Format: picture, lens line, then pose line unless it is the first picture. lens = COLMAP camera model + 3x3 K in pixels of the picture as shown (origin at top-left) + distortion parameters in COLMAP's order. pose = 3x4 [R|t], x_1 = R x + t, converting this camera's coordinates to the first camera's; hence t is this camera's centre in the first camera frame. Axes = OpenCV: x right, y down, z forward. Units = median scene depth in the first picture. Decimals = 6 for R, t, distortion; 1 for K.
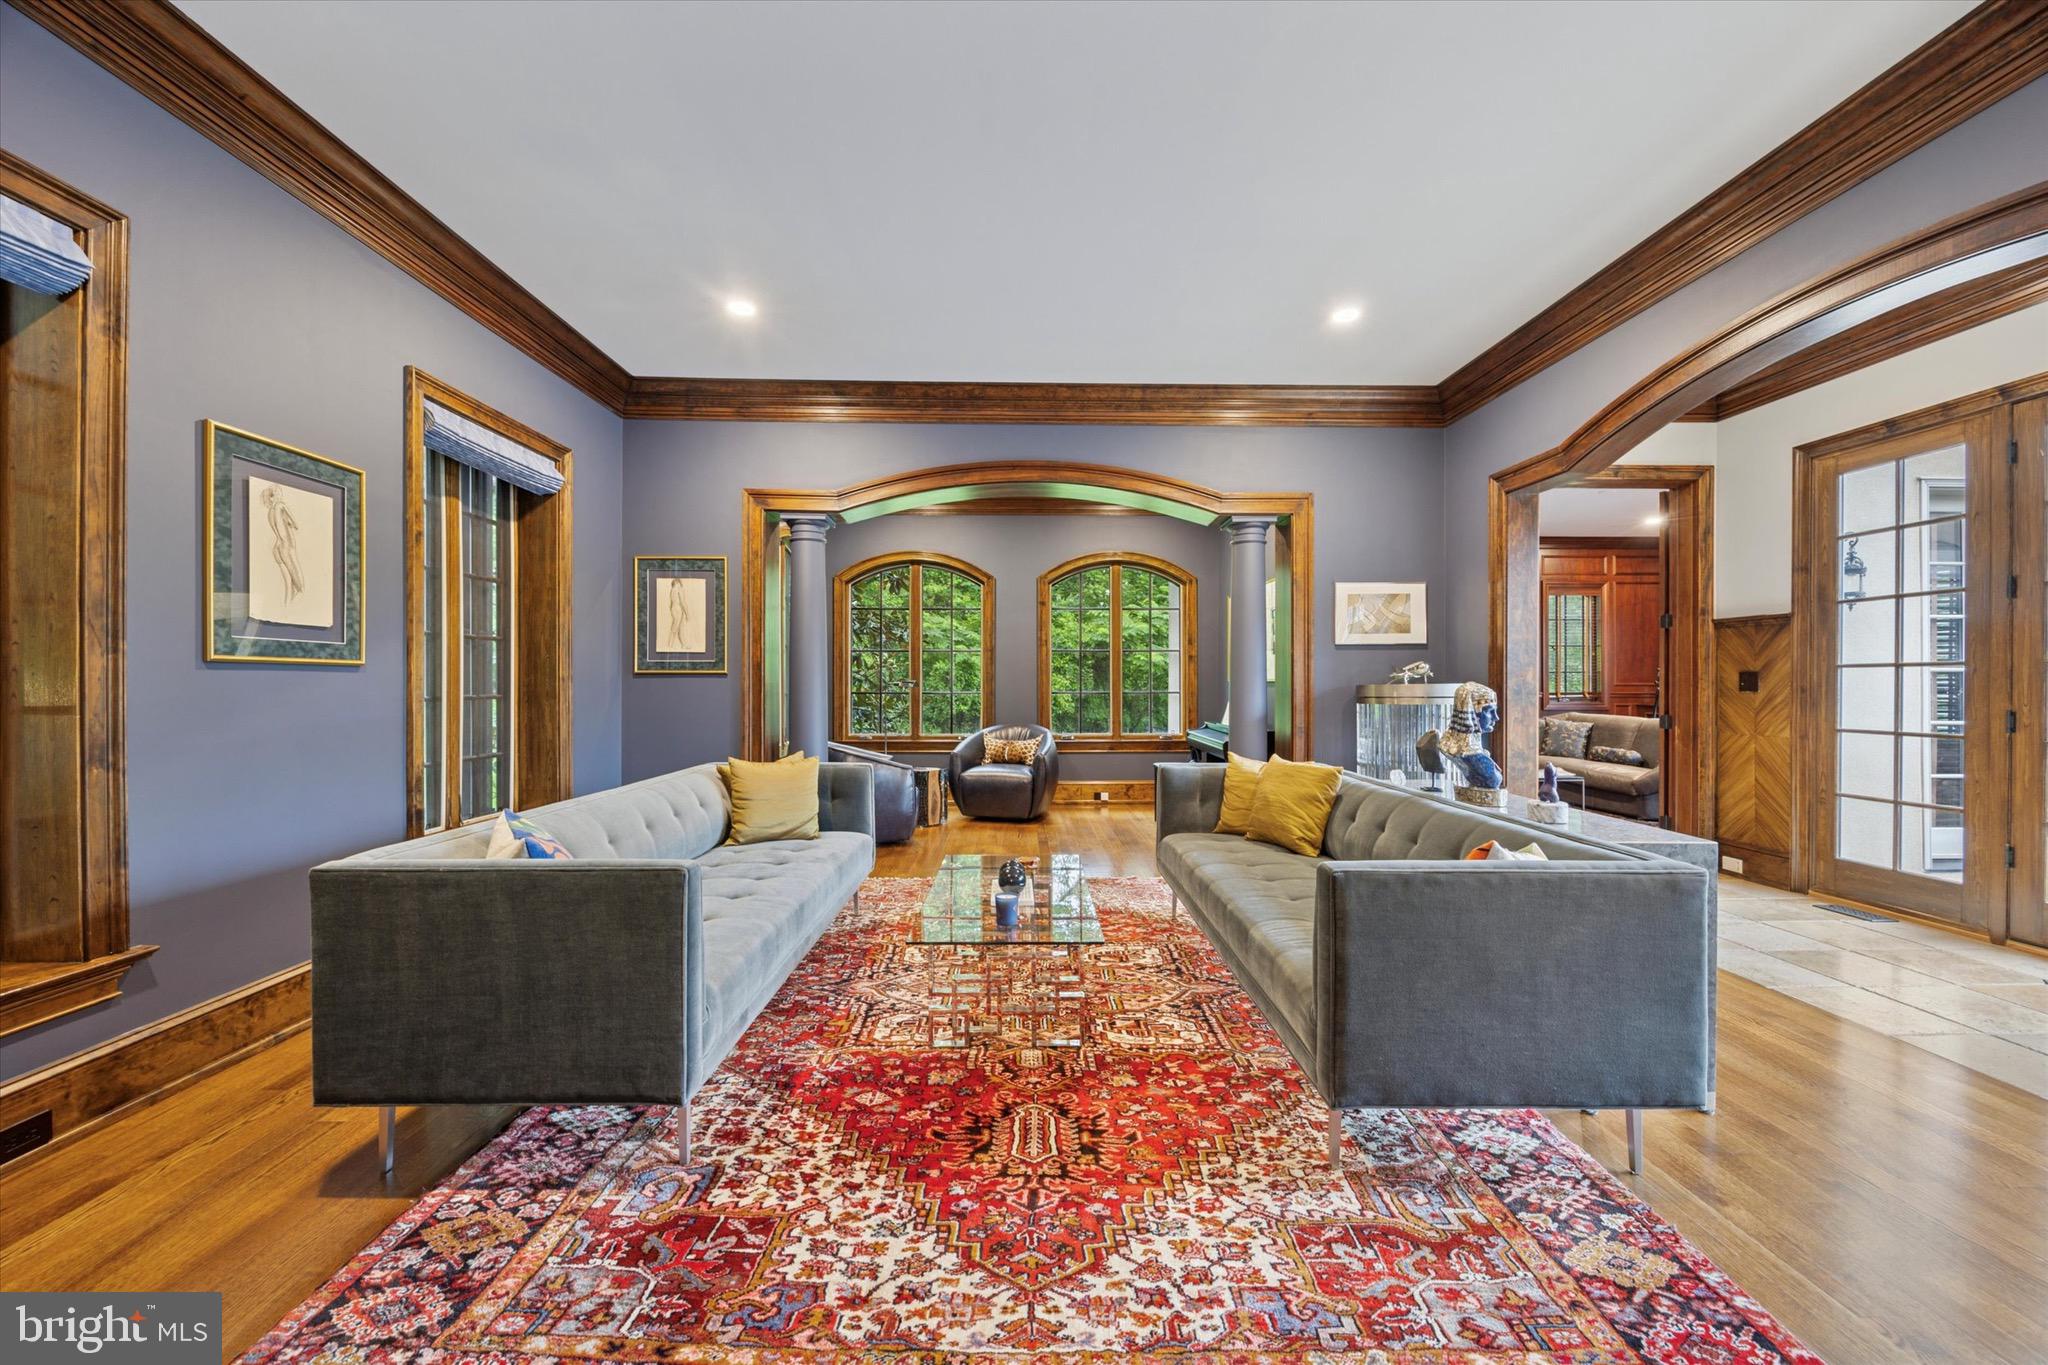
lens RADIAL K [[788.3, 0, 1017.8], [0, 788.3, 688.1], [0, 0, 1]] dist [-0.011081, 0.000216]
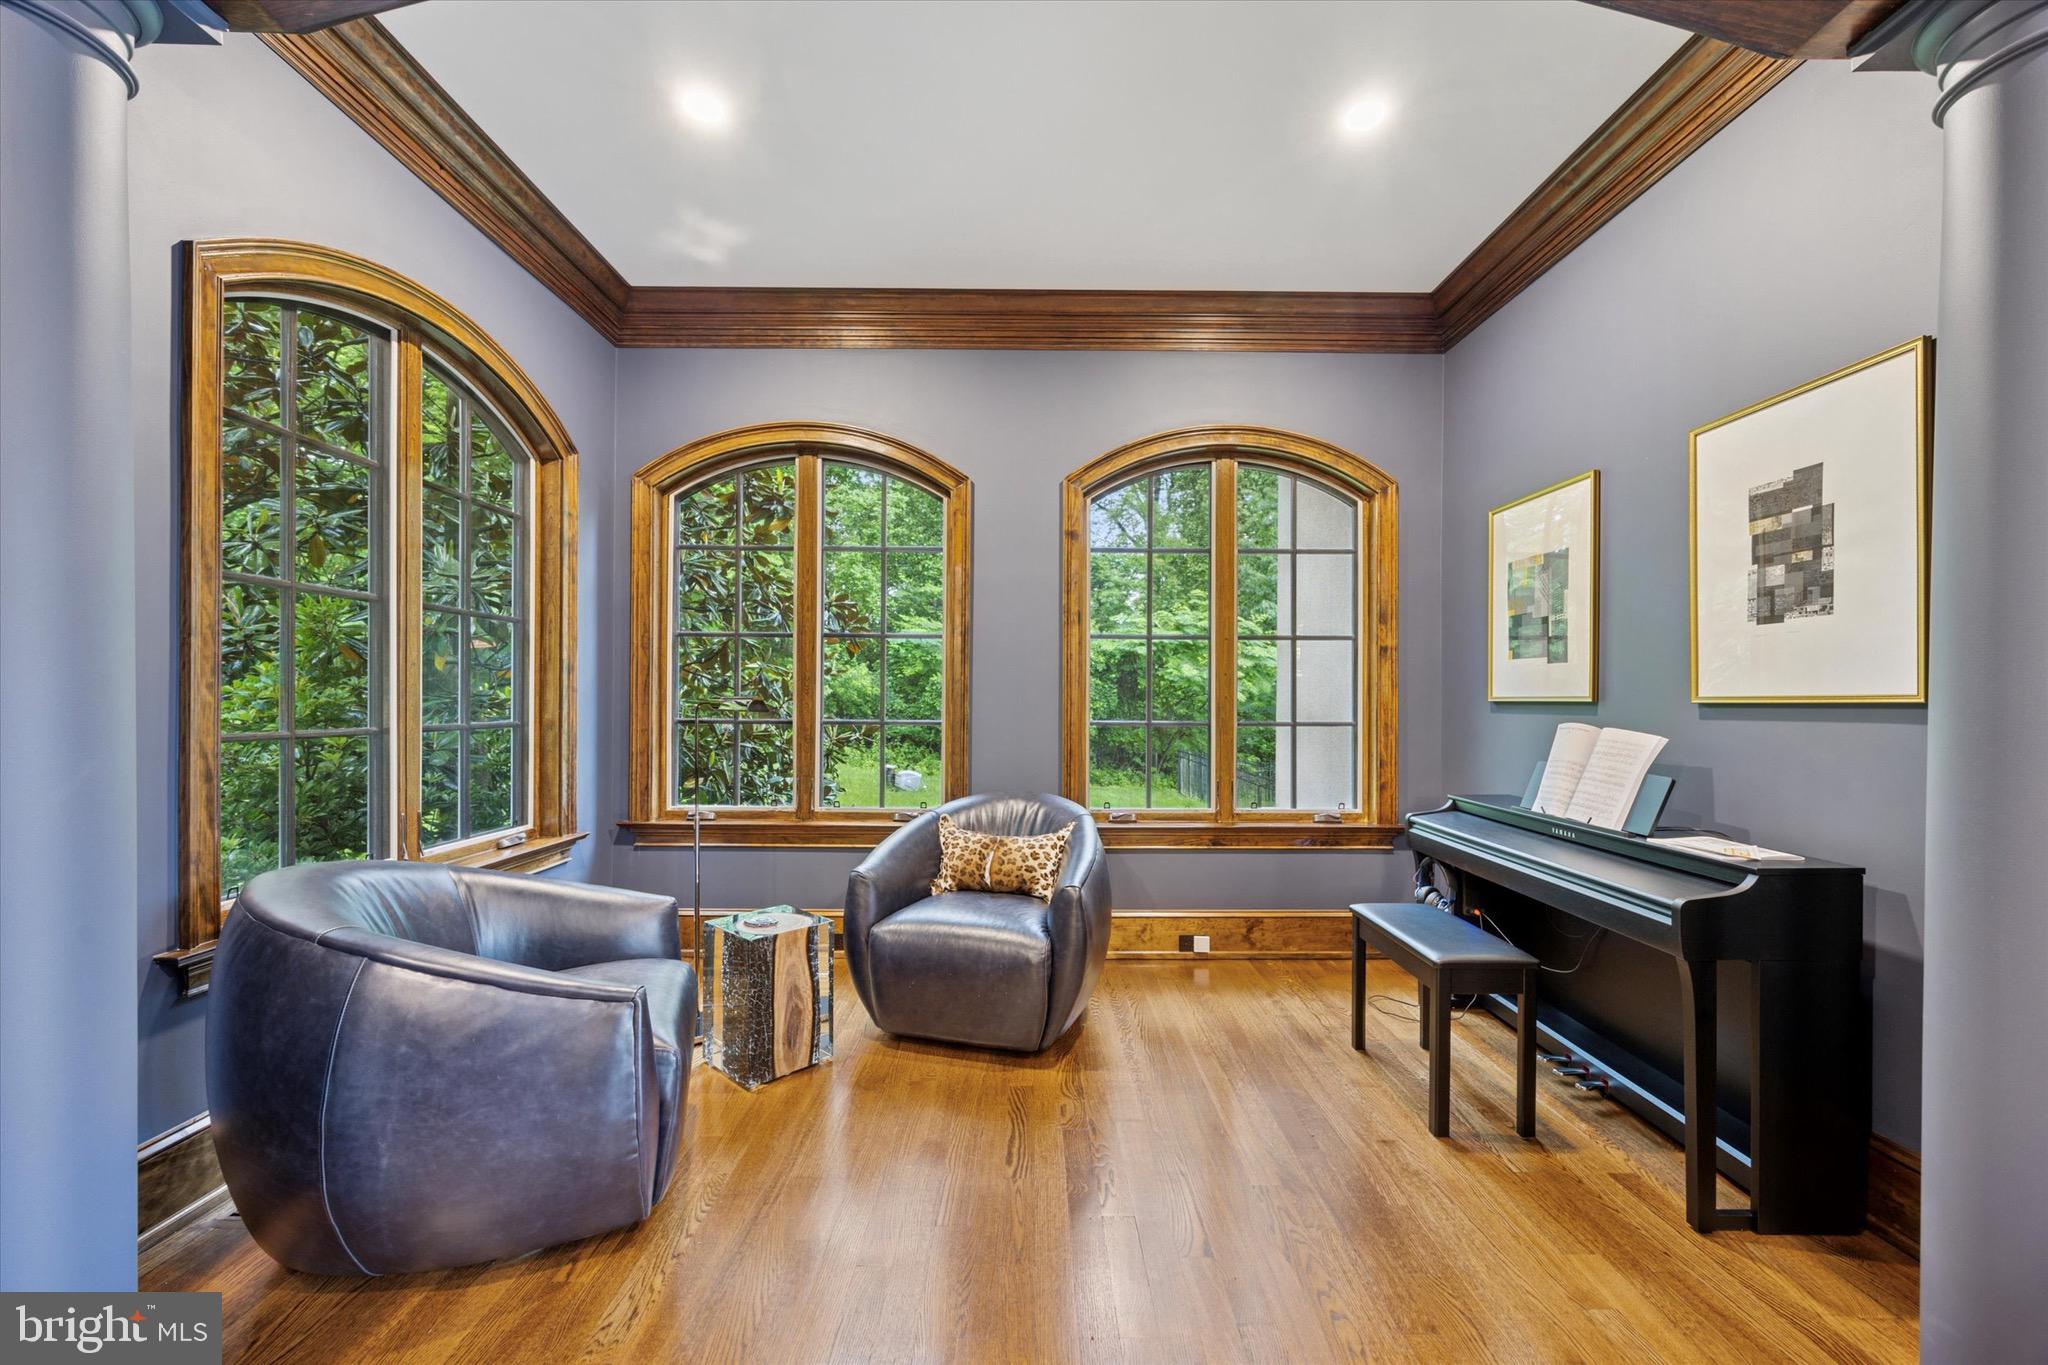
lens RADIAL K [[788.3, 0, 1025.1], [0, 788.3, 695.5], [0, 0, 1]] dist [-0.011081, 0.000216]
pose [[0.999915, 0.003989, -0.012394, 0.010276], [-0.004116, 0.999939, -0.010289, -0.006706], [0.012352, 0.010339, 0.999870, 0.564085]]
